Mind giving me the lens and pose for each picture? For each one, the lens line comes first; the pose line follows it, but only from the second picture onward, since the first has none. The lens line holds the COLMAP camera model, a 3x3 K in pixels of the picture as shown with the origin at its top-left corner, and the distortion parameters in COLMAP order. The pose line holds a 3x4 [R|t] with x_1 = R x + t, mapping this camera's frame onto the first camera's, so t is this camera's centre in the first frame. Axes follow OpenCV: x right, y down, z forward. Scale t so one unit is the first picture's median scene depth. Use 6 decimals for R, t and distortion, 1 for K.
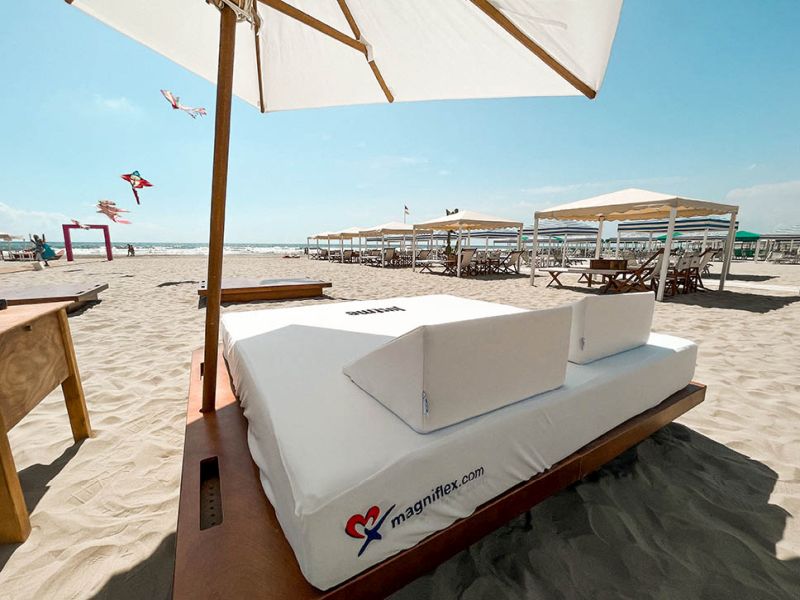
lens RADIAL K [[322.6, 0, 400.4], [0, 322.6, 314.9], [0, 0, 1]] dist [-0.000157, -0.000029]
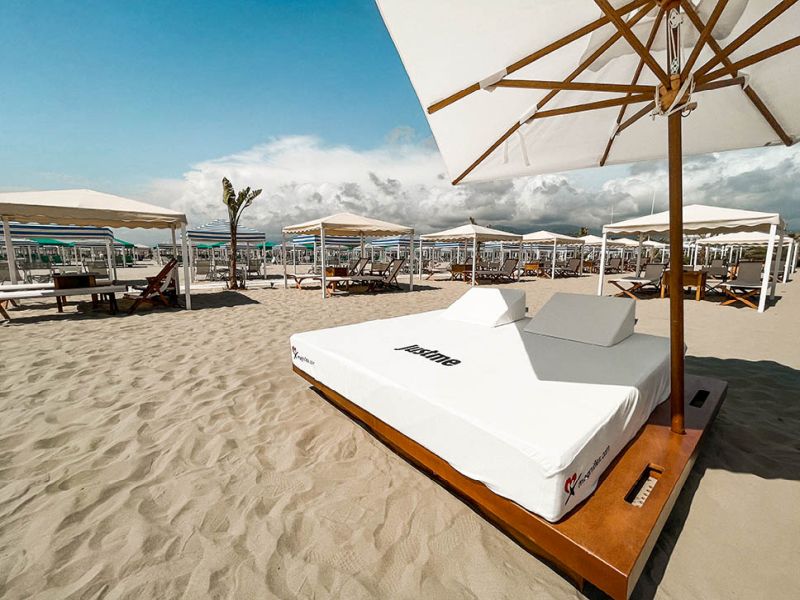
lens RADIAL K [[321.0, 0, 400.0], [0, 321.0, 300.0], [0, 0, 1]] dist [-0.000139, -0.000008]
pose [[-0.138135, -0.136214, 0.981002, -0.266098], [0.203843, 0.965381, 0.162748, -0.083800], [-0.969209, 0.222452, -0.105587, 0.365520]]
